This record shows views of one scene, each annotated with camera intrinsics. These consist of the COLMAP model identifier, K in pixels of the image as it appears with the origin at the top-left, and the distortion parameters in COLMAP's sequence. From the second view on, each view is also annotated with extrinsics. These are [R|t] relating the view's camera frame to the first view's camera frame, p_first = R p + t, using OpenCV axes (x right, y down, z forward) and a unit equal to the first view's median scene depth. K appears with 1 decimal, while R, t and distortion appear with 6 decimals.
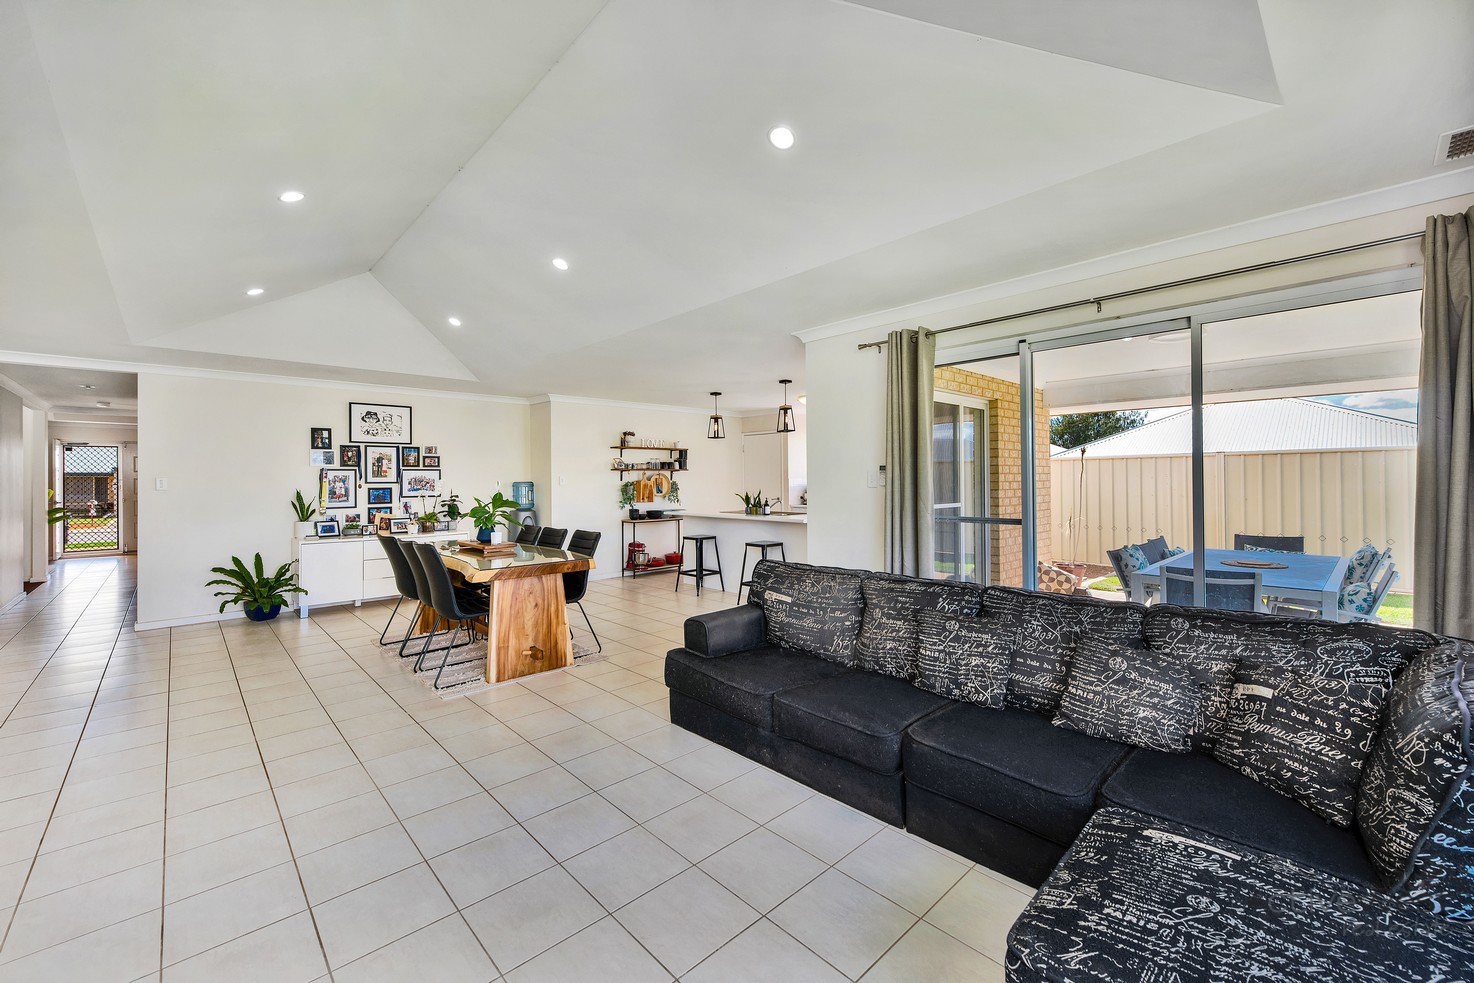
lens RADIAL K [[602.9, 0, 740.7], [0, 602.9, 480.2], [0, 0, 1]] dist [-0.000516, -0.000036]
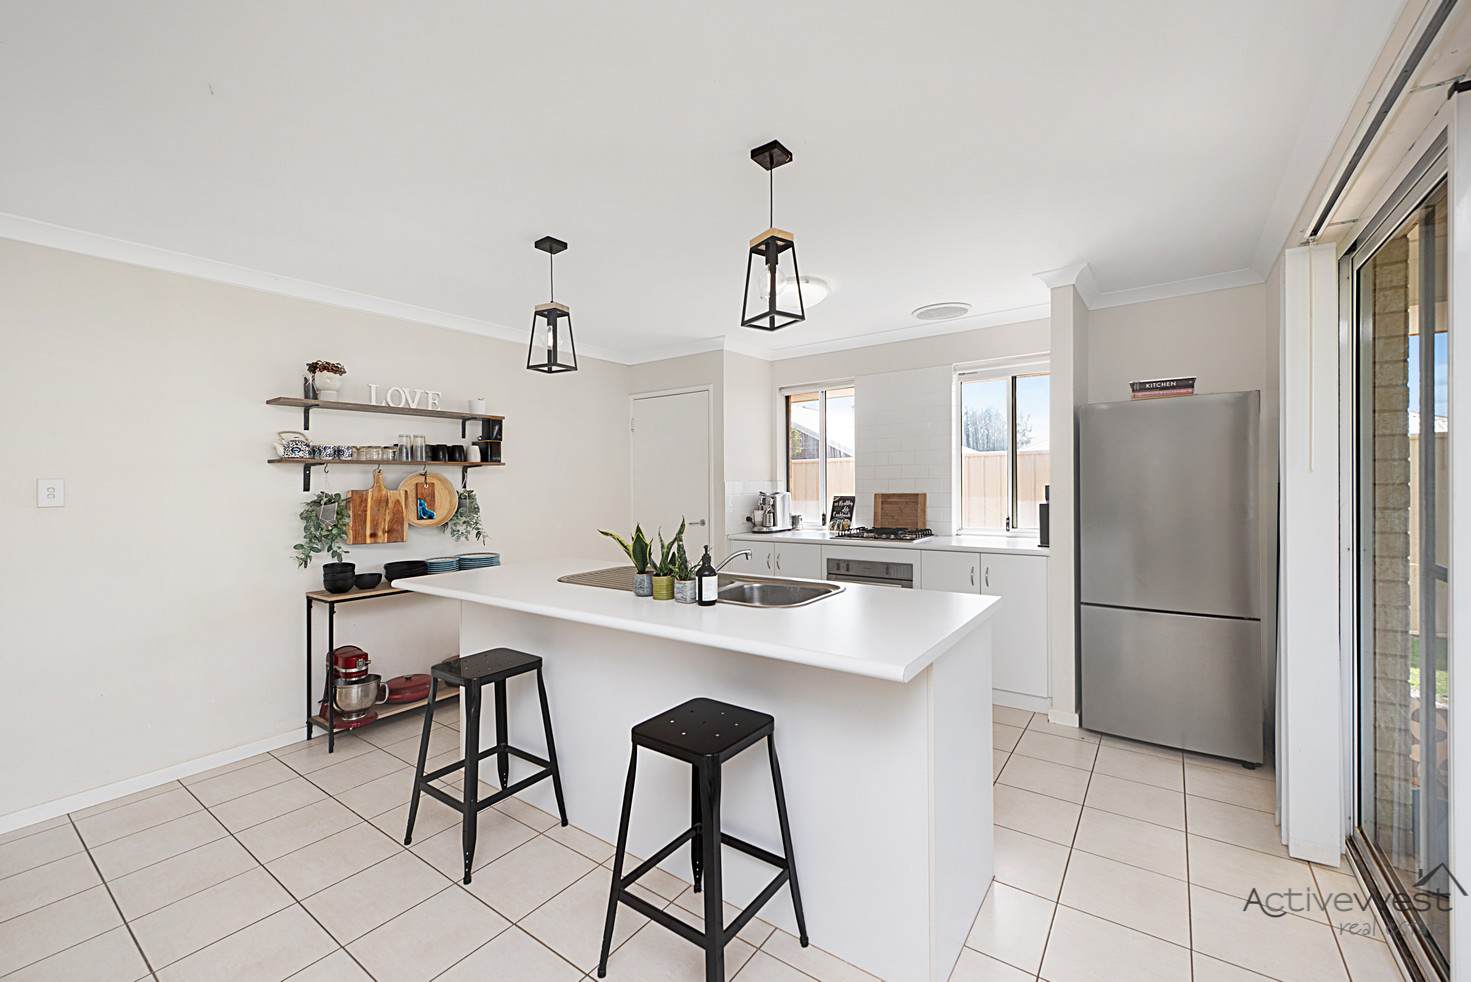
lens RADIAL K [[601.6, 0, 769.5], [0, 601.6, 443.6], [0, 0, 1]] dist [-0.000516, -0.000036]
pose [[0.975392, 0.006419, 0.220383, 0.005962], [0.008832, 0.997636, -0.068148, -0.000470], [-0.220300, 0.068418, 0.973030, 0.559646]]
